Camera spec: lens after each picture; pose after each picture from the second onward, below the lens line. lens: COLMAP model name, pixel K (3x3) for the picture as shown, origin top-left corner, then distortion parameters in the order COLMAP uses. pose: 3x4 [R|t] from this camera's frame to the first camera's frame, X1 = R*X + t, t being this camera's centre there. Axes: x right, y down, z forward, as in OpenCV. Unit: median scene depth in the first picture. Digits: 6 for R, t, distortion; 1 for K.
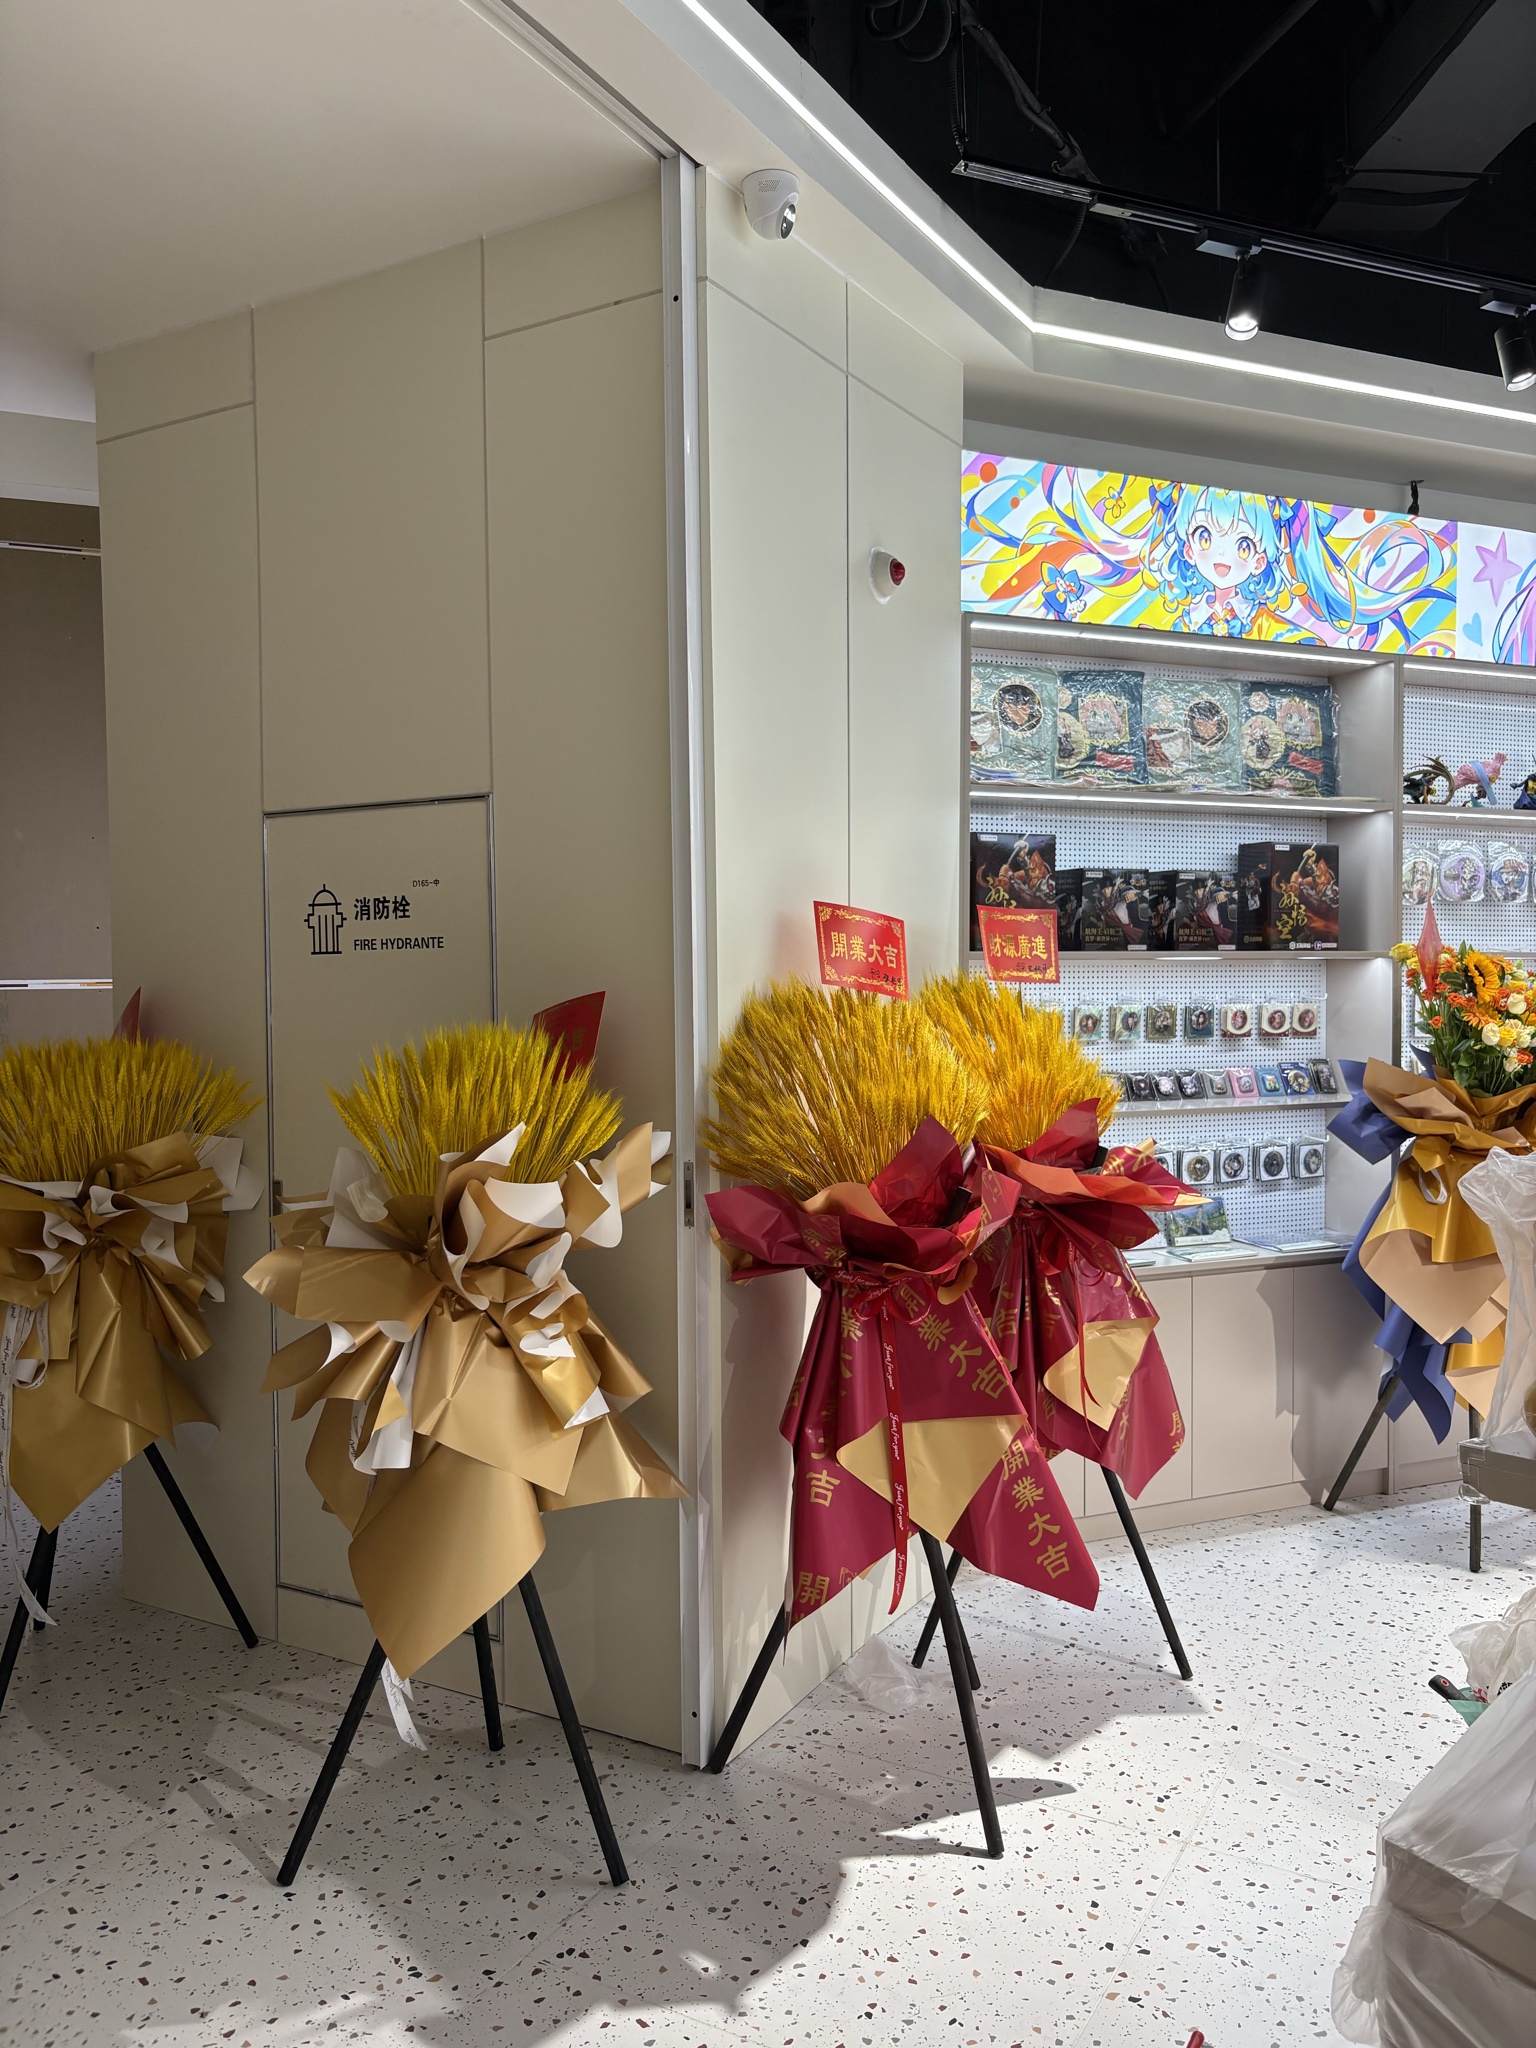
lens RADIAL K [[1563.9, 0, 768.0], [0, 1563.9, 1024.0], [0, 0, 1]] dist [0.012761, -0.007071]
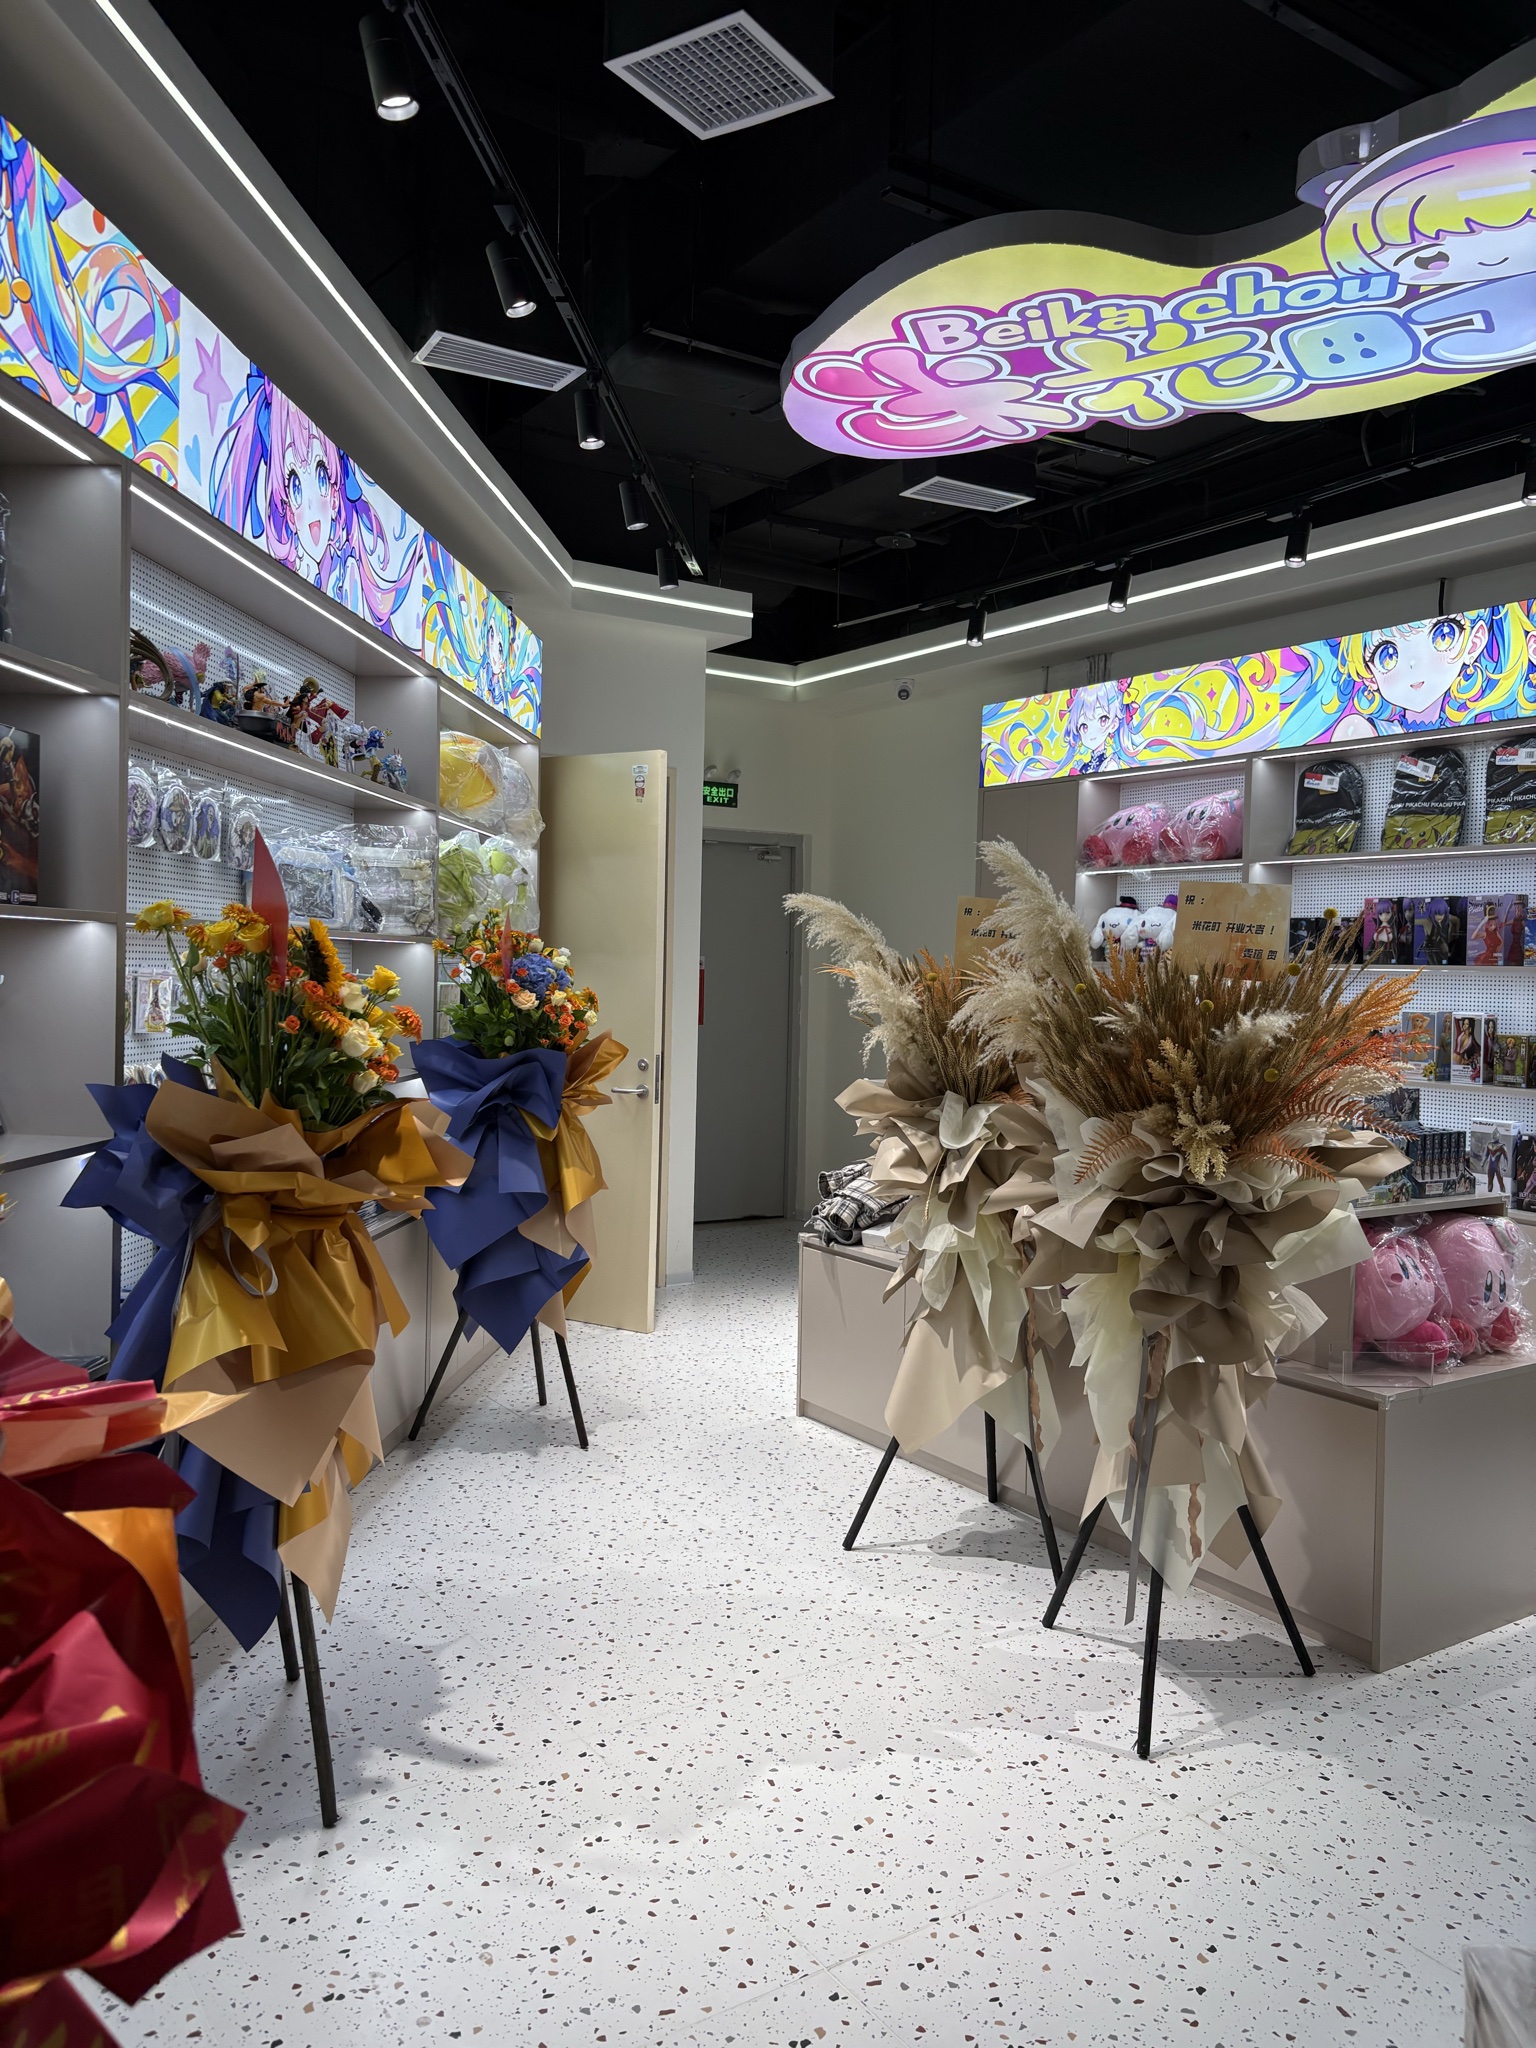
lens RADIAL K [[1550.5, 0, 772.5], [0, 1550.5, 1016.9], [0, 0, 1]] dist [0.017188, -0.005213]
pose [[0.446062, -0.010718, 0.894938, -0.064055], [-0.002272, 0.999912, 0.013107, -0.012647], [-0.894999, -0.007880, 0.445999, 0.494362]]
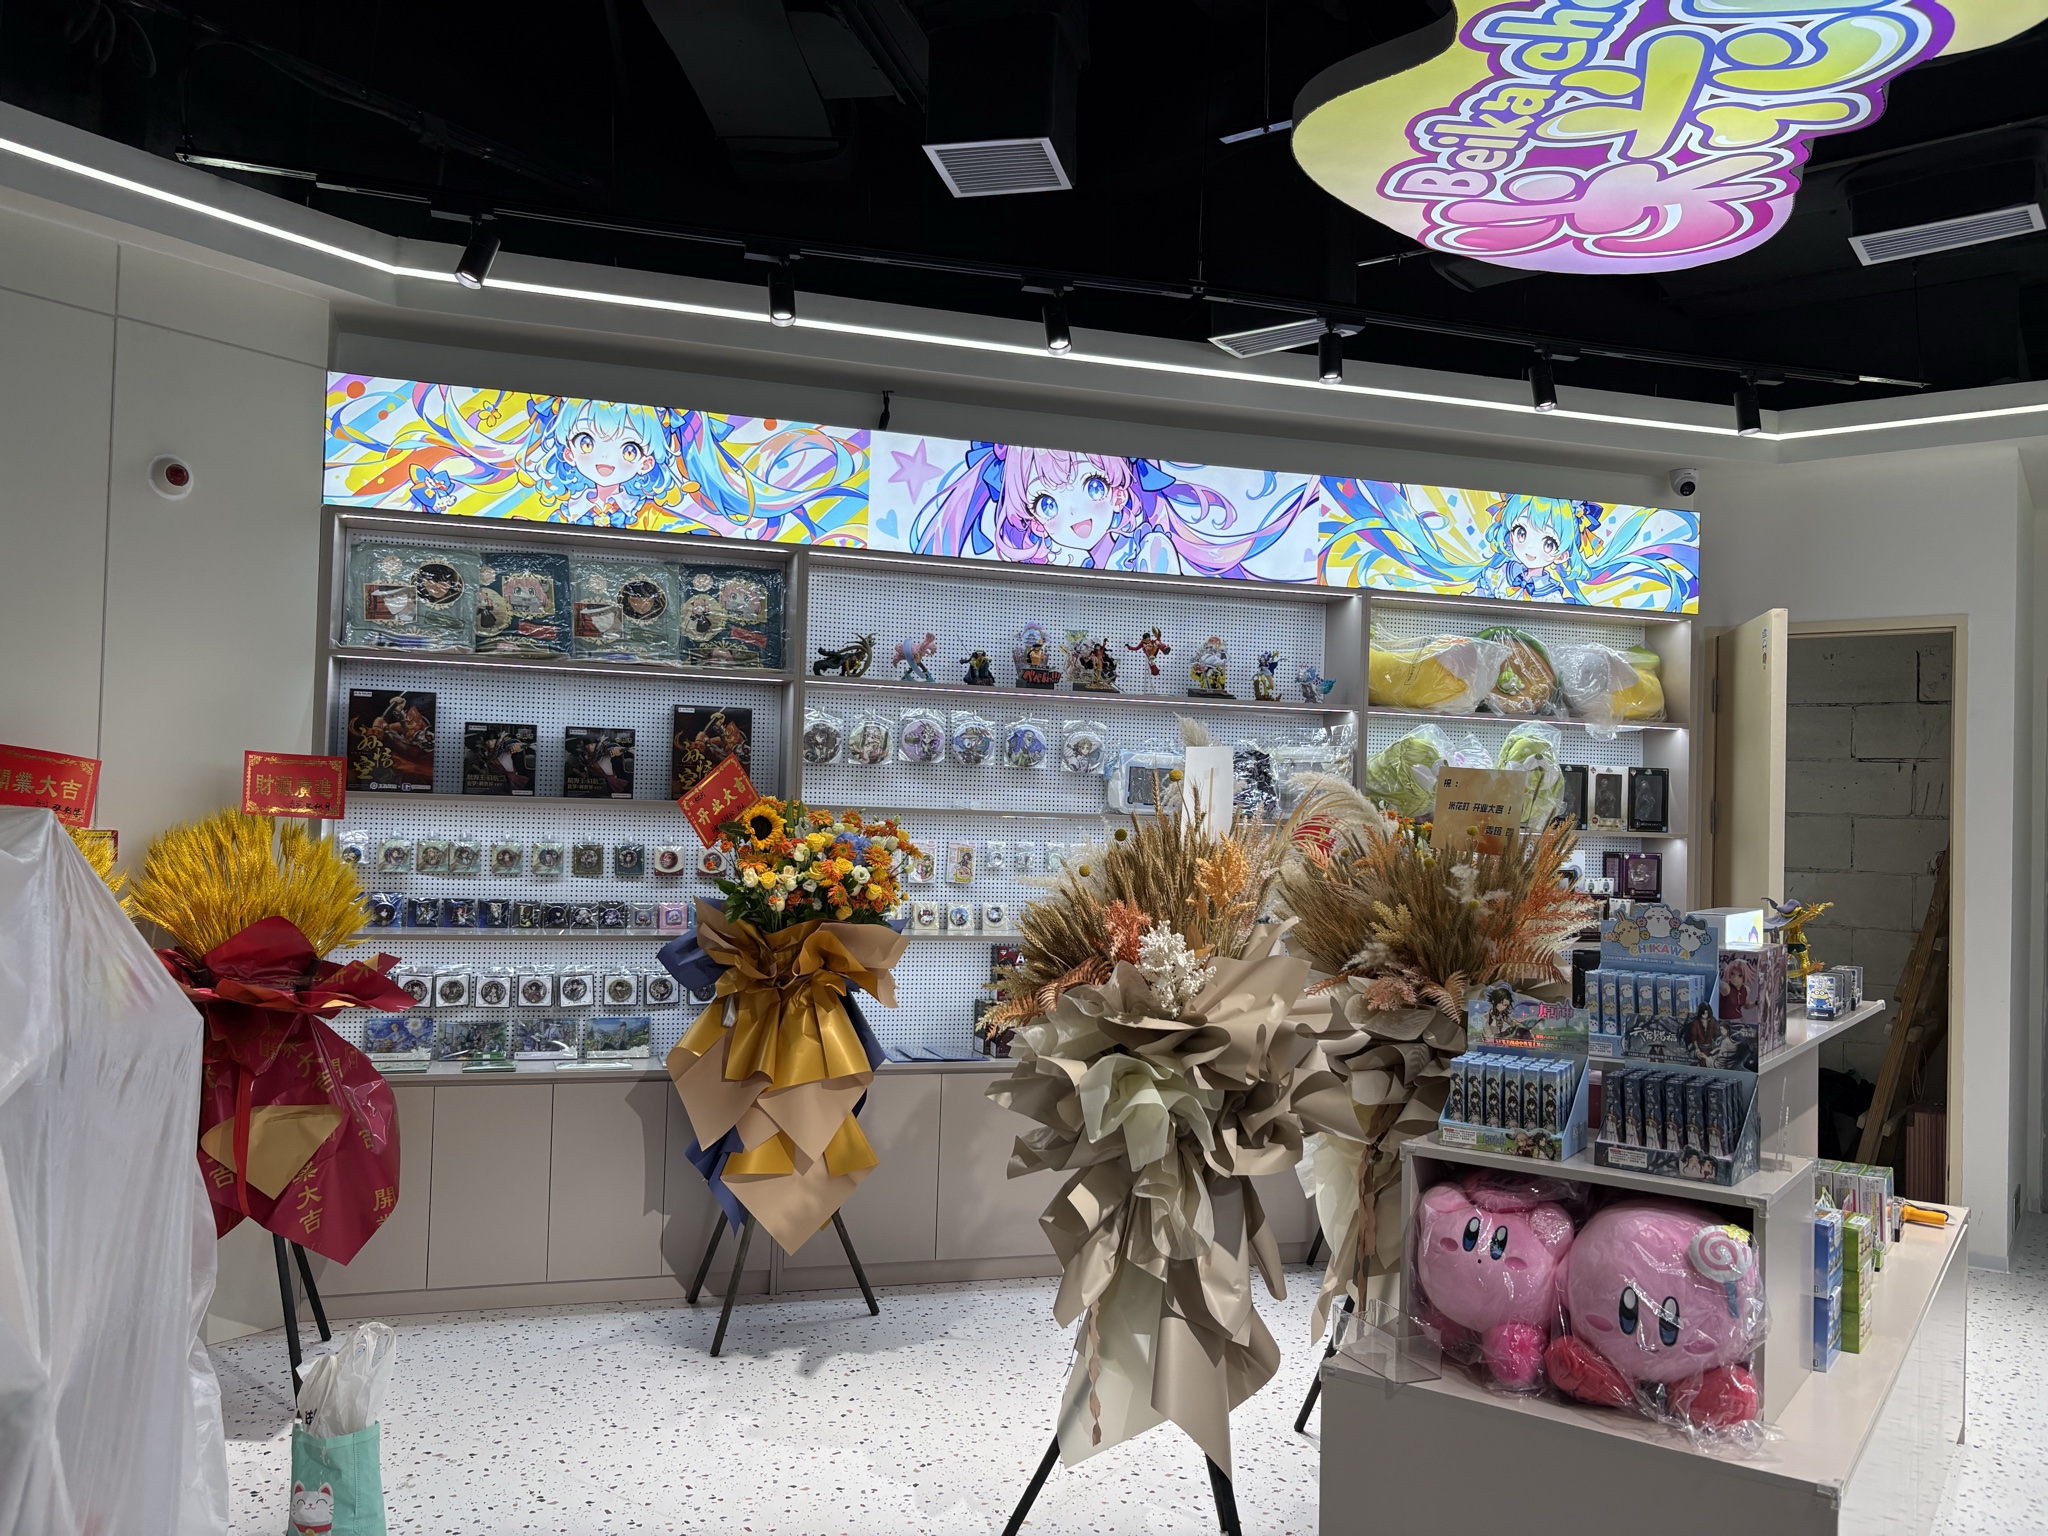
lens RADIAL K [[1563.9, 0, 1020.5], [0, 1563.9, 781.3], [0, 0, 1]] dist [0.012761, -0.007071]
pose [[0.993436, 0.034381, -0.109102, 0.728396], [-0.040197, 0.997860, -0.051569, -0.012457], [0.107095, 0.055617, 0.992692, -0.106429]]
